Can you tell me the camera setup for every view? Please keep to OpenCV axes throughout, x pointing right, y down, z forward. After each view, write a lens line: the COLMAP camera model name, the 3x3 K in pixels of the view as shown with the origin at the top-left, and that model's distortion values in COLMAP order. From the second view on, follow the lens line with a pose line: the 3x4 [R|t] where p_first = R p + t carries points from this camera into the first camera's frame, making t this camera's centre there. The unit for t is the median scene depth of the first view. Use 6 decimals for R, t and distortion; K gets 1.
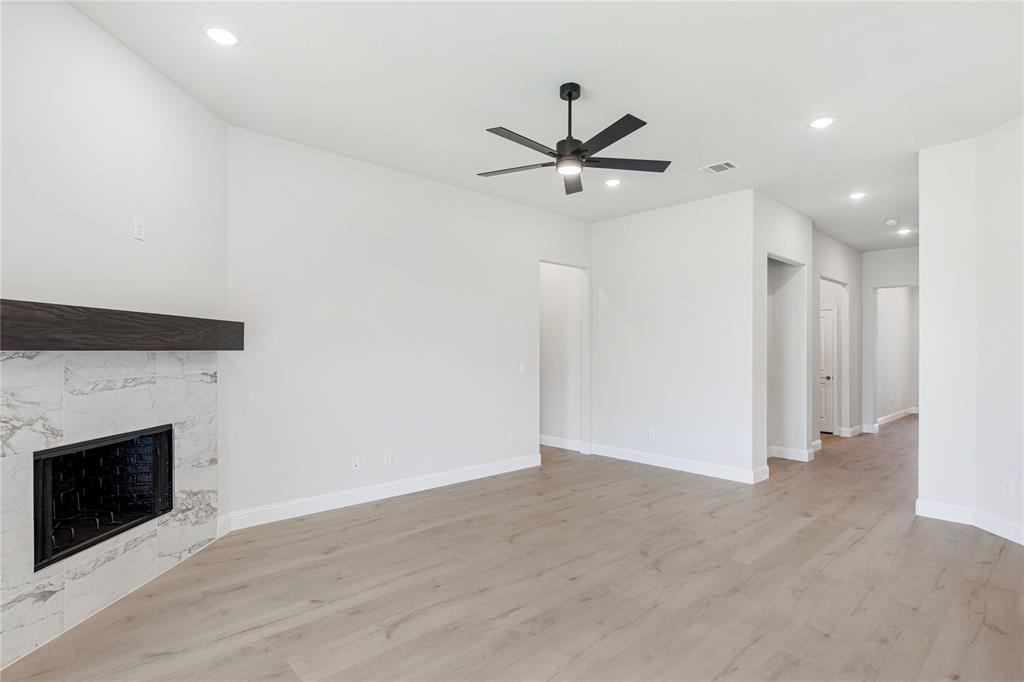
lens RADIAL K [[508.5, 0, 525.7], [0, 508.5, 347.9], [0, 0, 1]] dist [-0.001278, -0.000523]
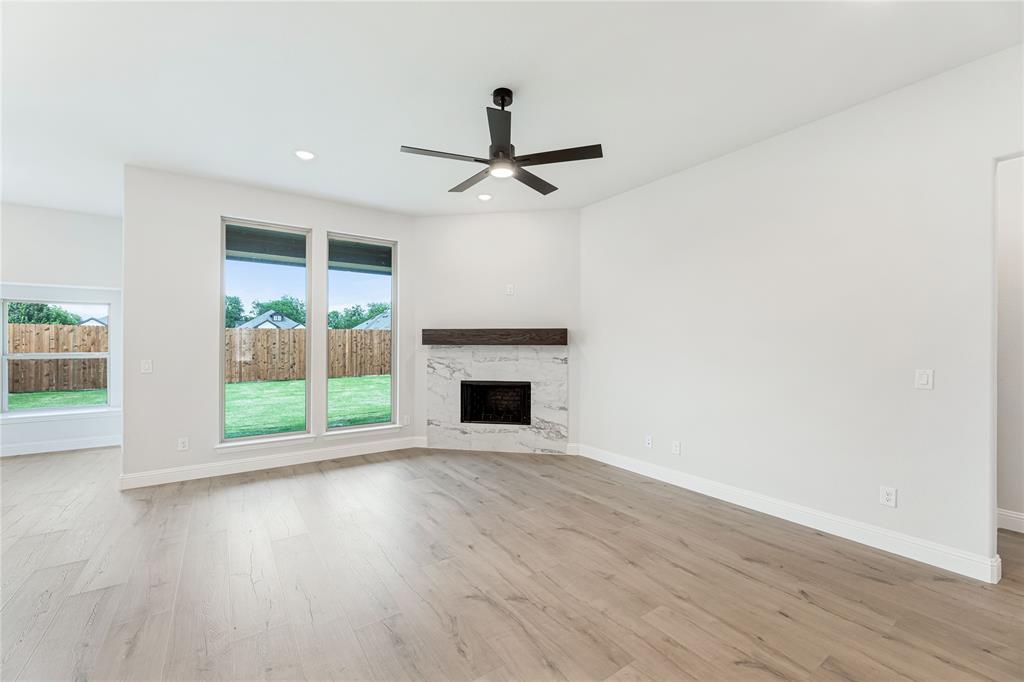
lens RADIAL K [[416.9, 0, 501.8], [0, 416.9, 341.5], [0, 0, 1]] dist [0.001390, 0.000201]
pose [[-0.159760, -0.010003, -0.987105, 0.908118], [0.001723, 0.999944, -0.010412, 0.007343], [0.987154, -0.003365, -0.159734, 1.105202]]
